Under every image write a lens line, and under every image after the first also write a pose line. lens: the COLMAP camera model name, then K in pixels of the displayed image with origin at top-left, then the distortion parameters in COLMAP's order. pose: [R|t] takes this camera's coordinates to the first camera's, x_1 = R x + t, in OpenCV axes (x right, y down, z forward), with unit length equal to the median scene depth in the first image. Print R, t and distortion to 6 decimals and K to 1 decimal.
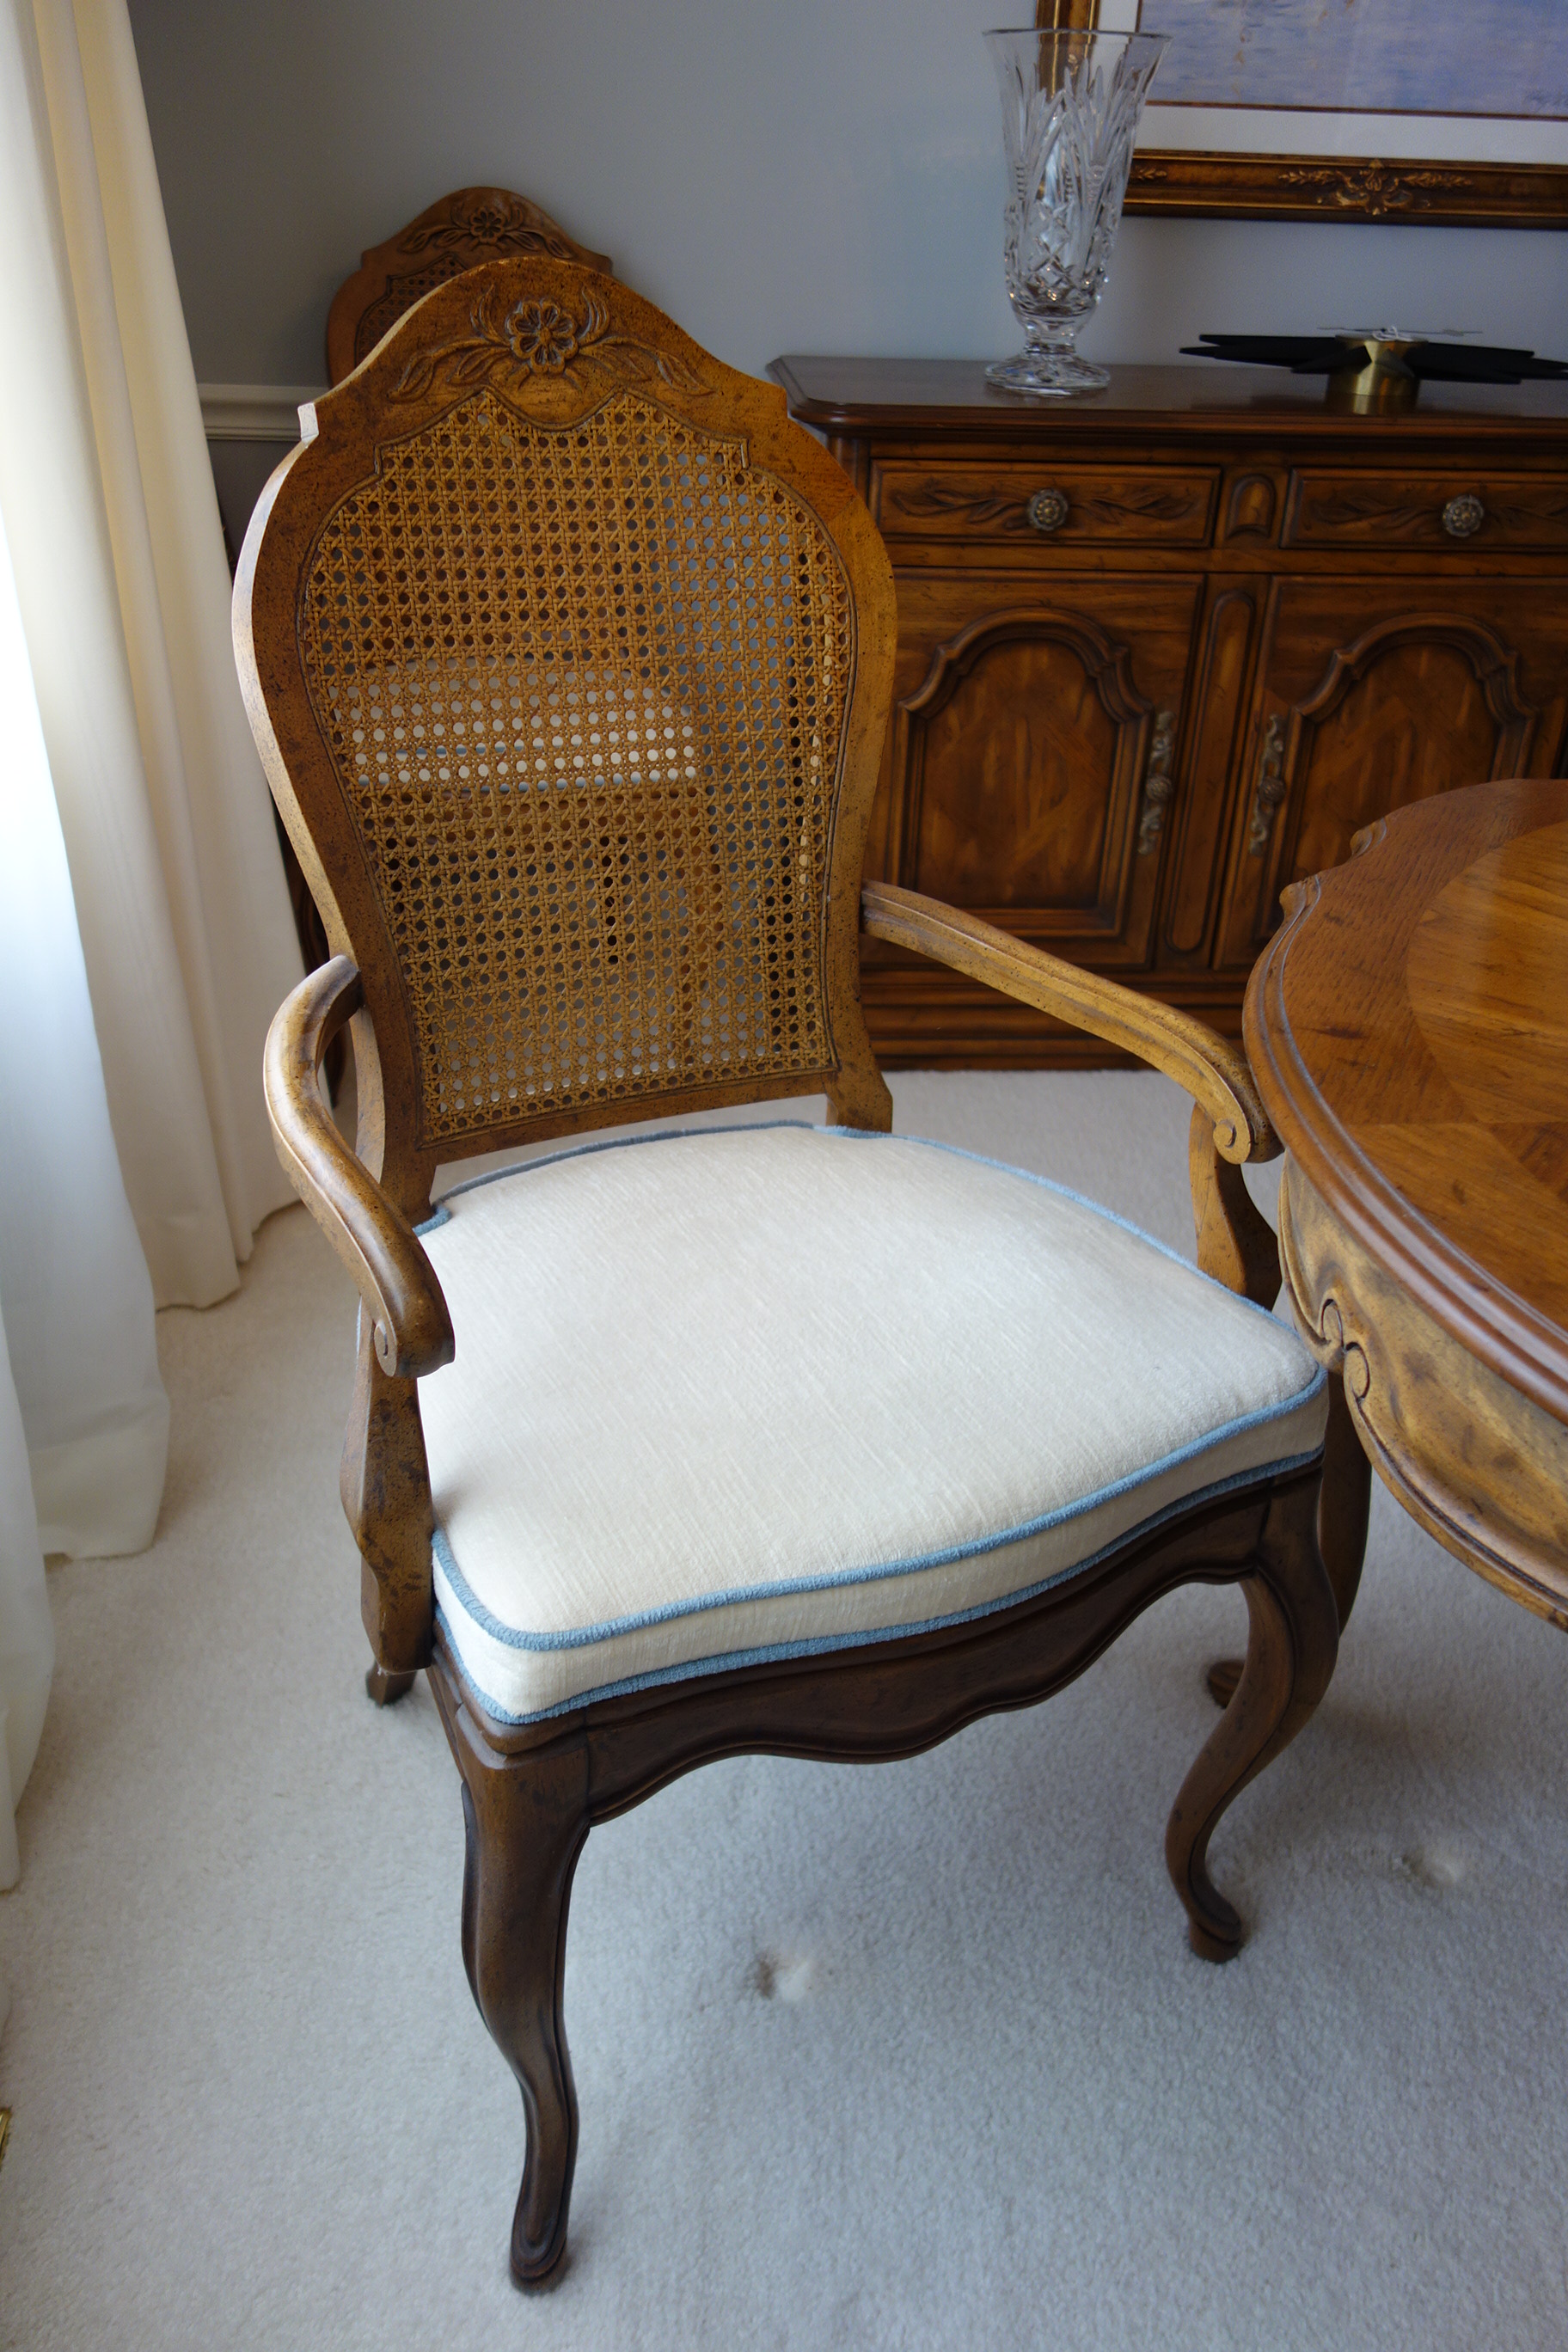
lens RADIAL K [[1846.6, 0, 776.8], [0, 1846.6, 1179.5], [0, 0, 1]] dist [0.010357, -0.010976]
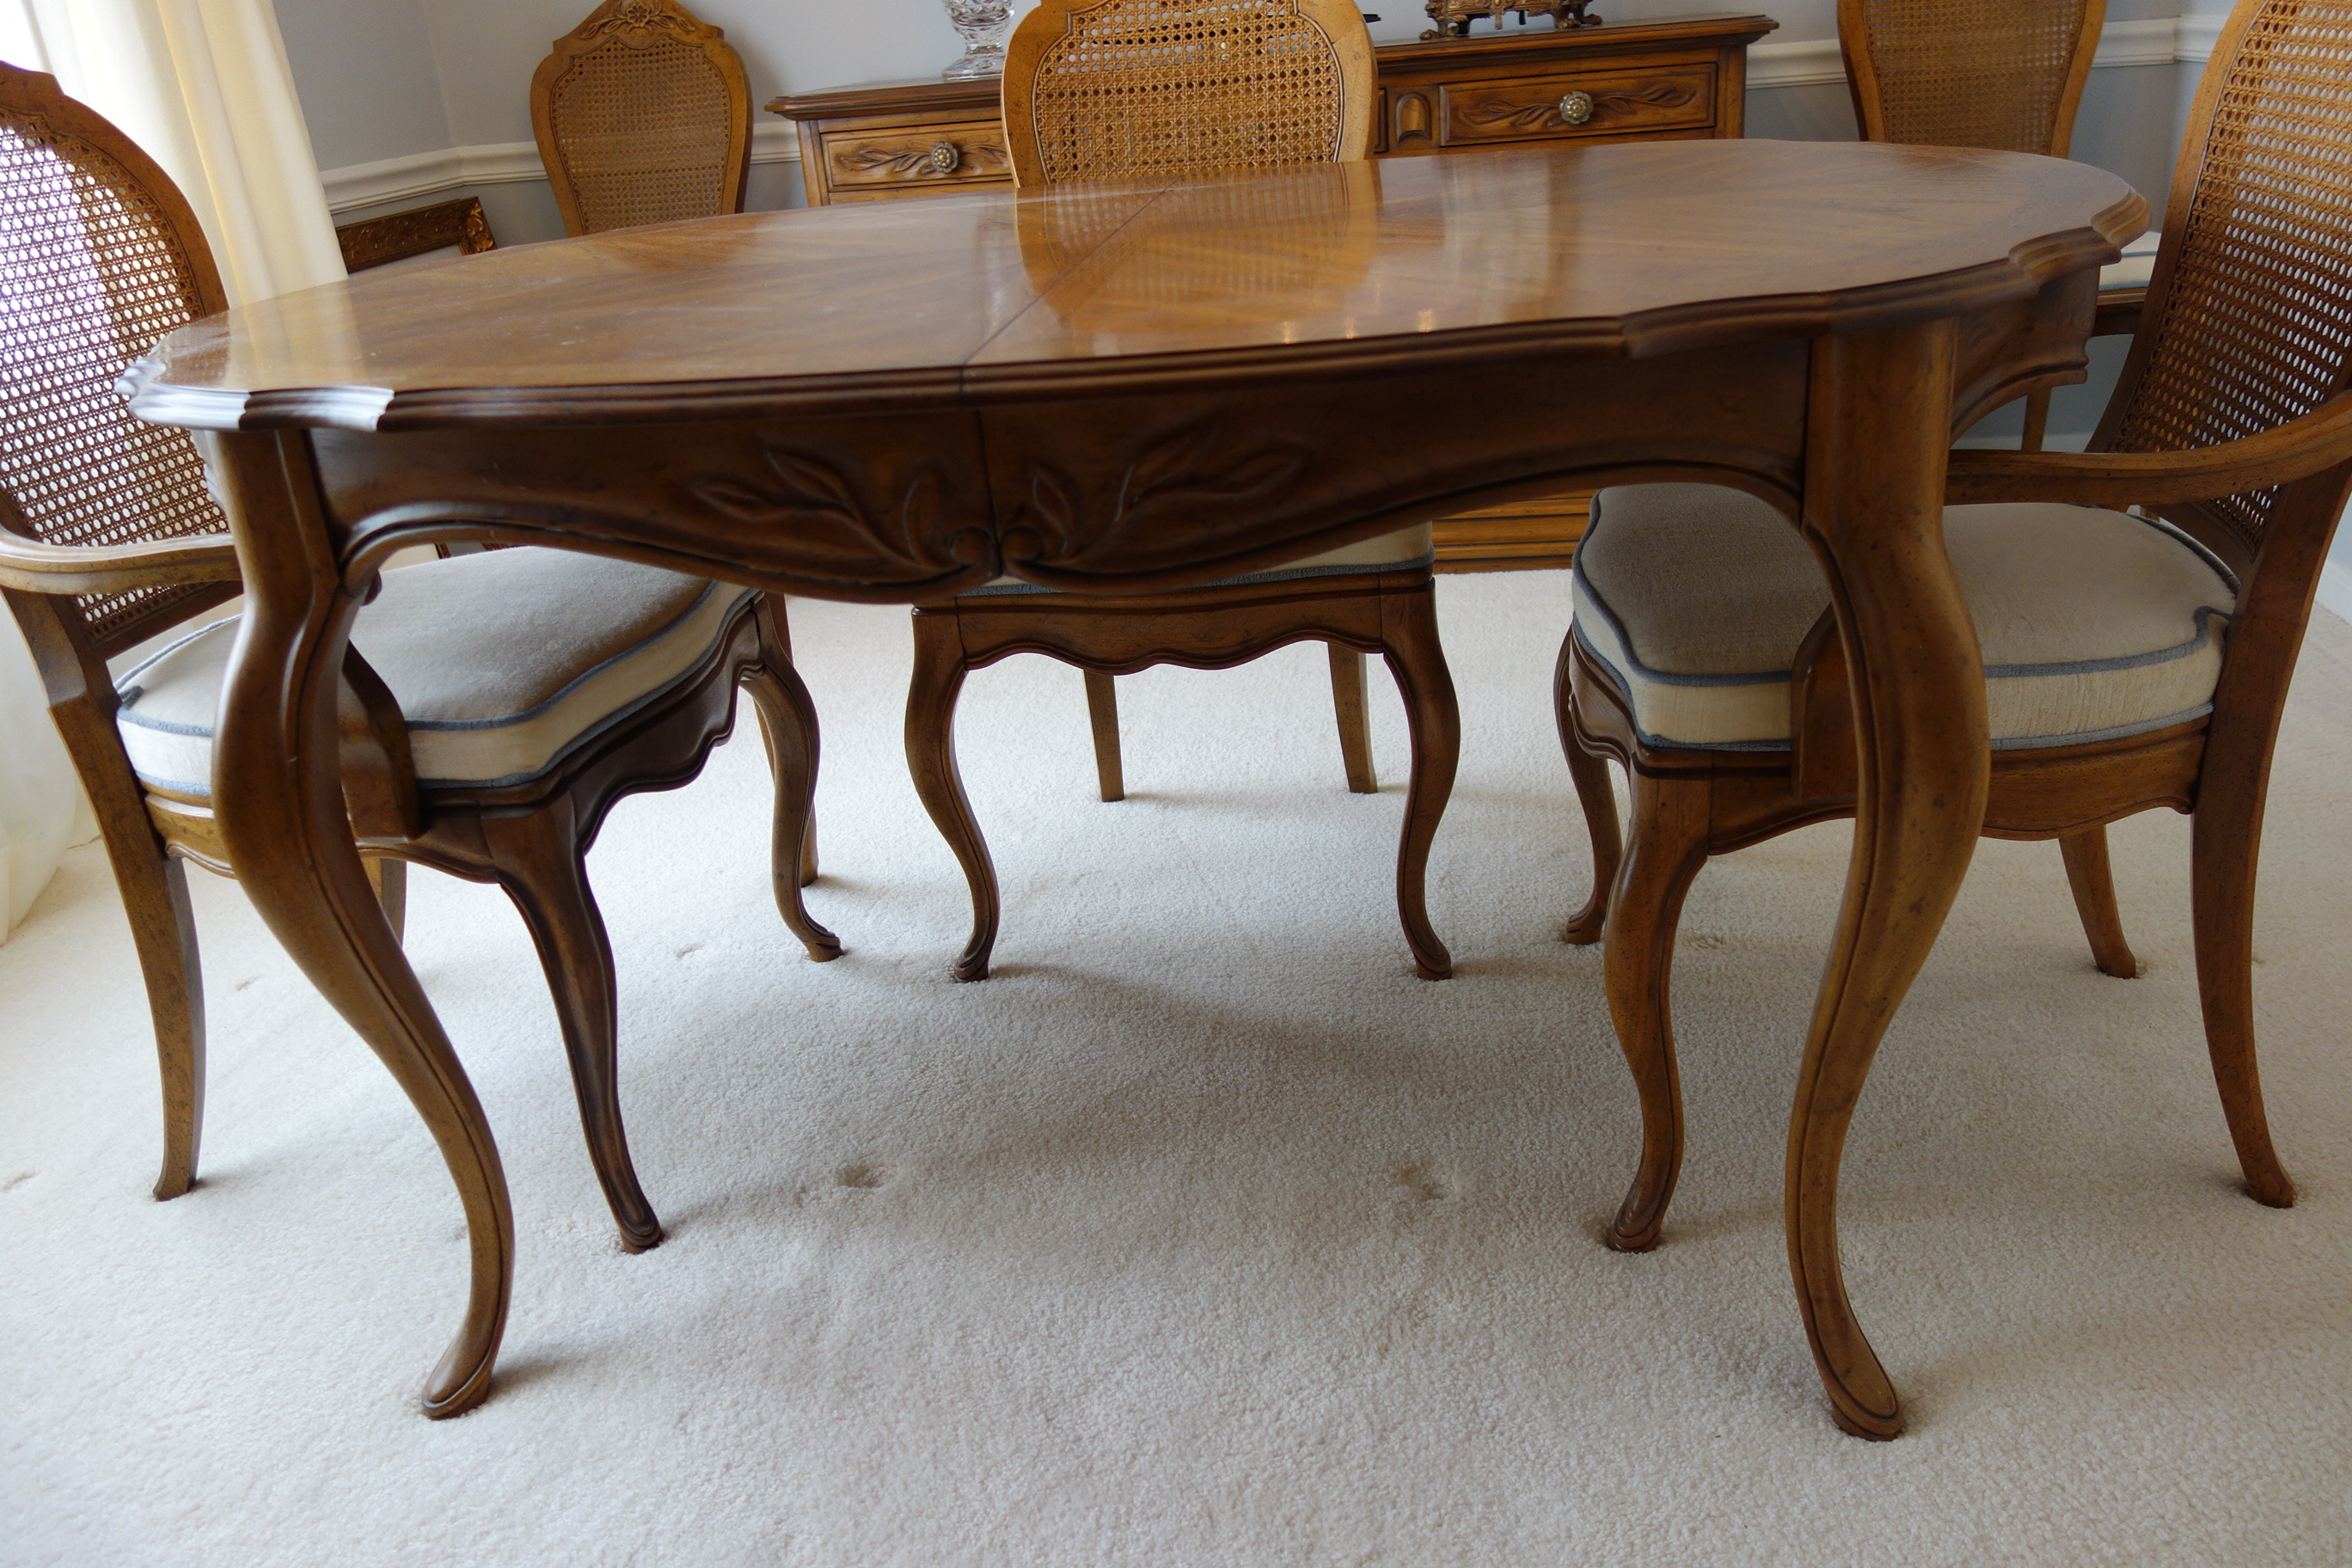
lens RADIAL K [[1846.6, 0, 1172.1], [0, 1846.6, 788.7], [0, 0, 1]] dist [0.010357, -0.010976]
pose [[0.973203, -0.020967, -0.228990, 0.591369], [-0.004400, 0.993954, -0.109708, 0.245024], [0.229905, 0.107776, 0.967227, -0.232519]]
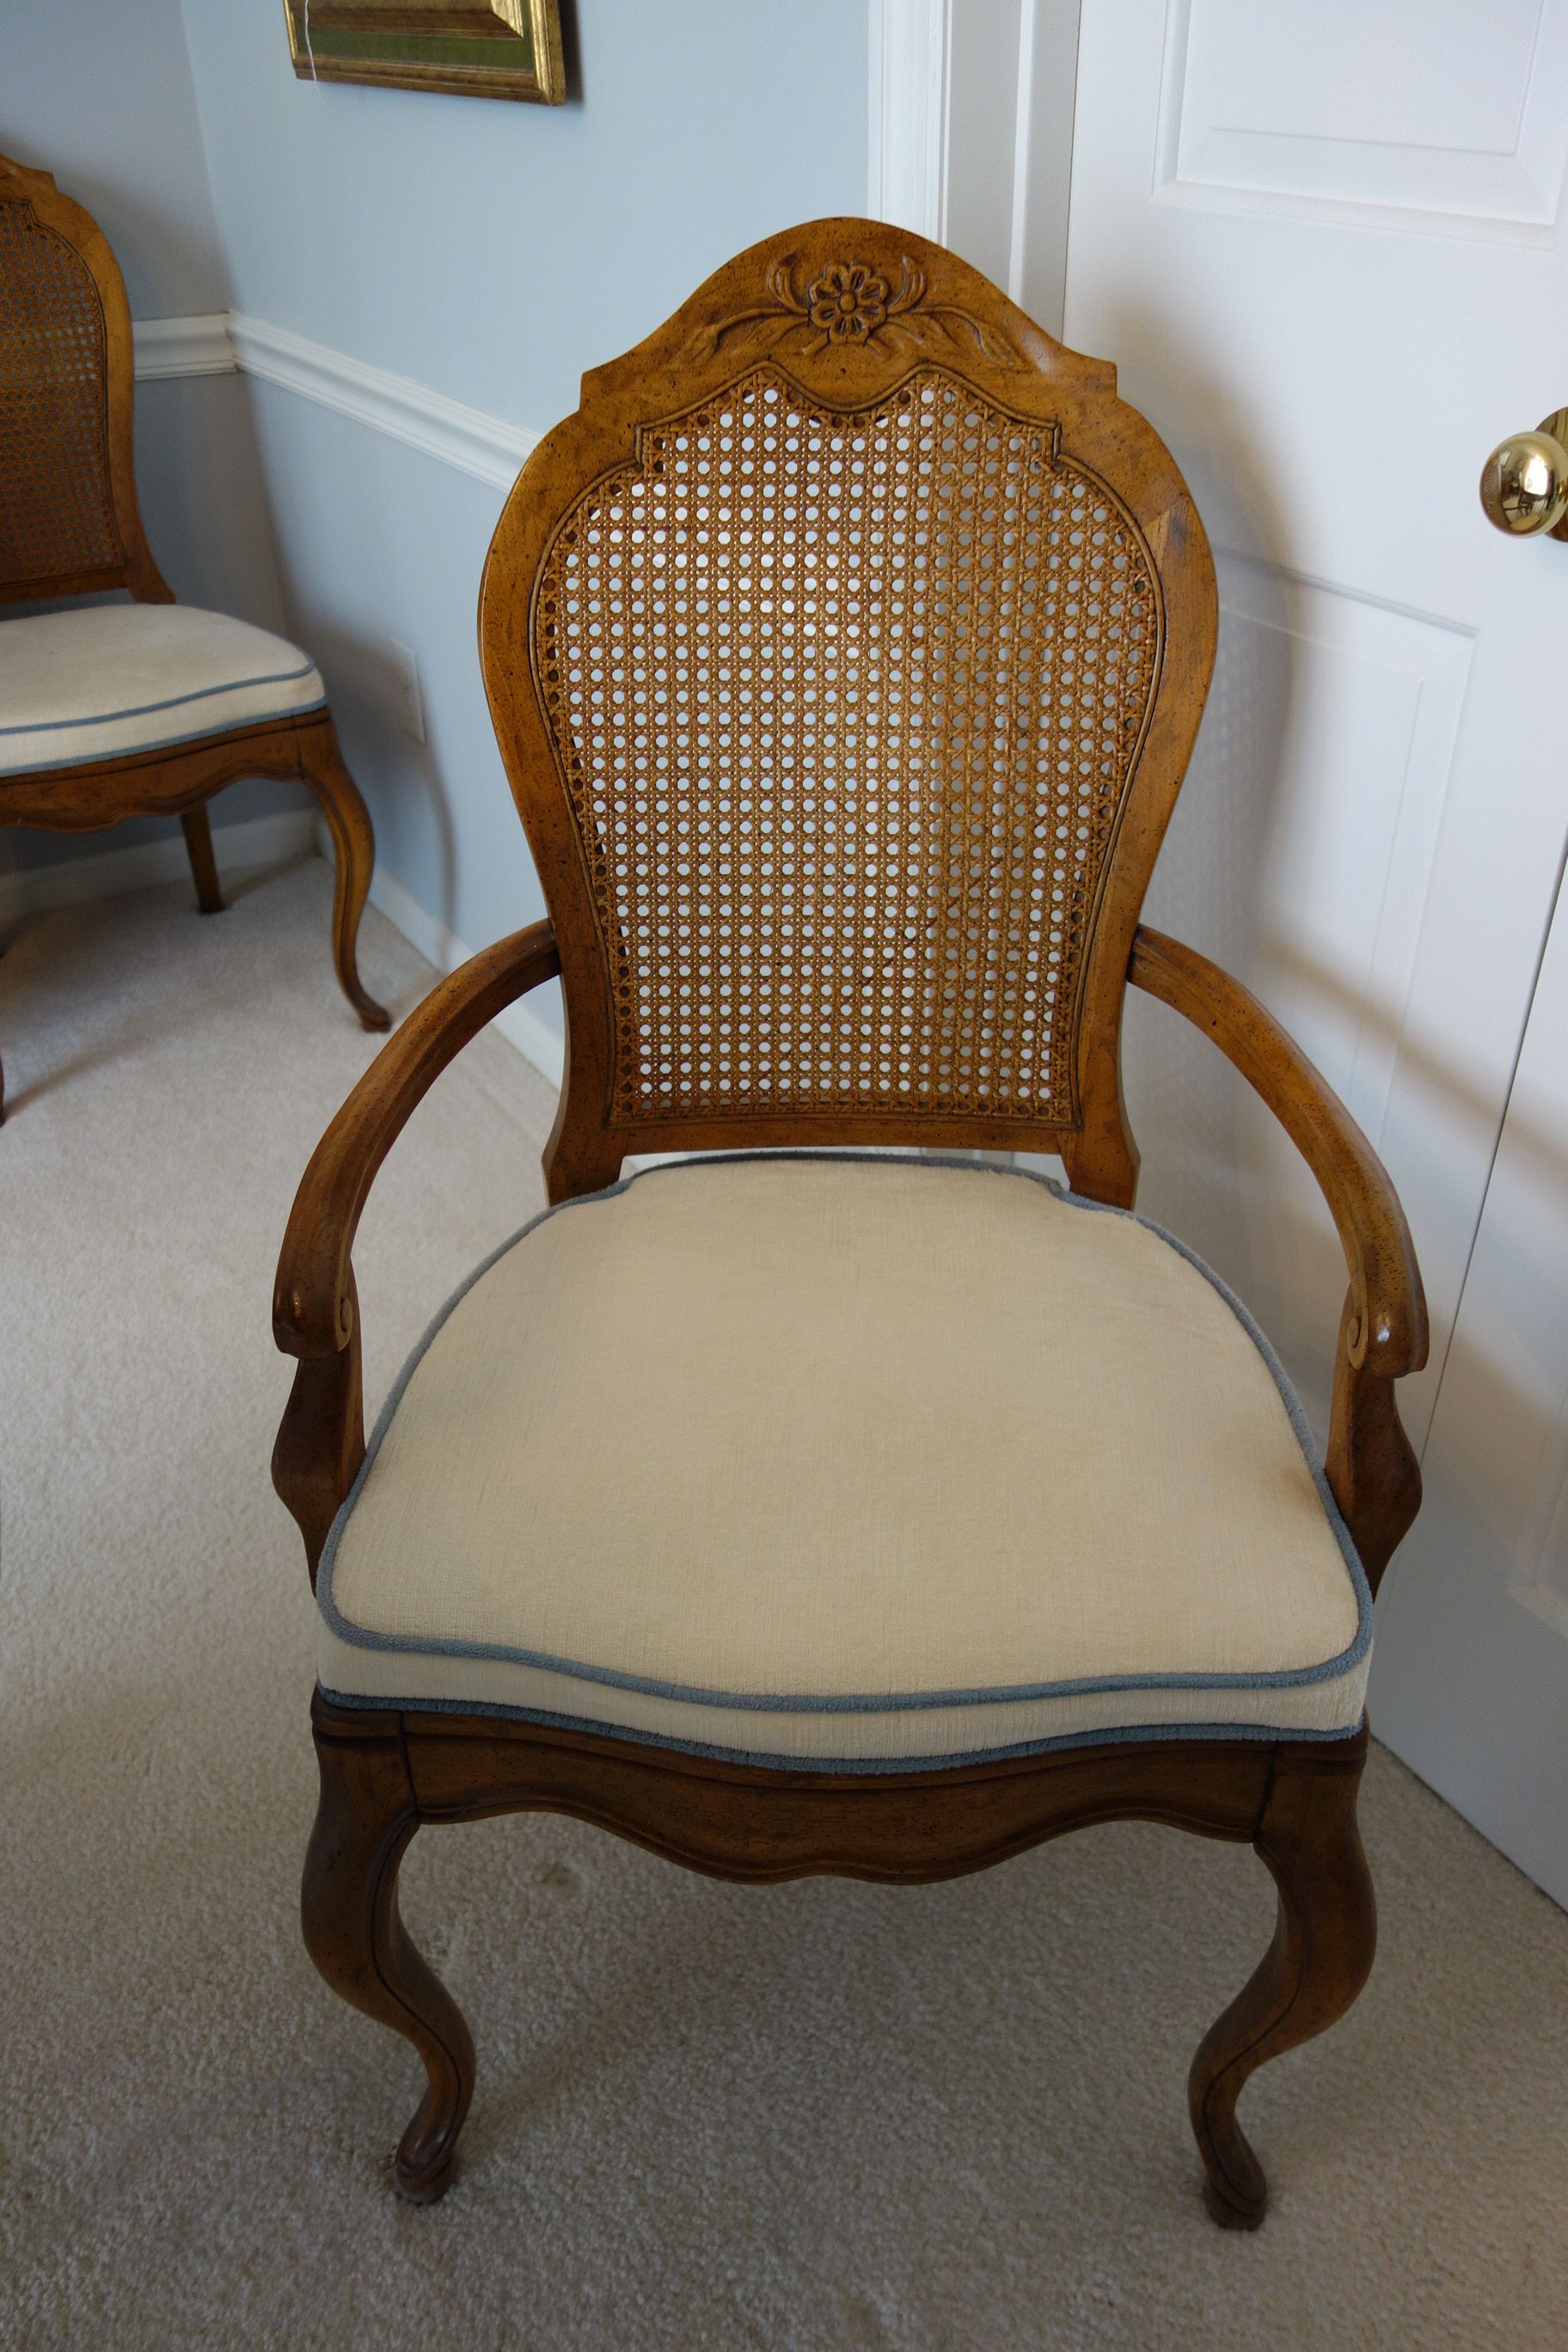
lens RADIAL K [[1846.6, 0, 788.3], [0, 1846.6, 1183.0], [0, 0, 1]] dist [0.010357, -0.010976]
pose [[0.888770, -0.293347, 0.352186, 0.776429], [0.264070, 0.955747, 0.129670, -0.044917], [-0.374640, -0.022245, 0.926904, 0.062546]]
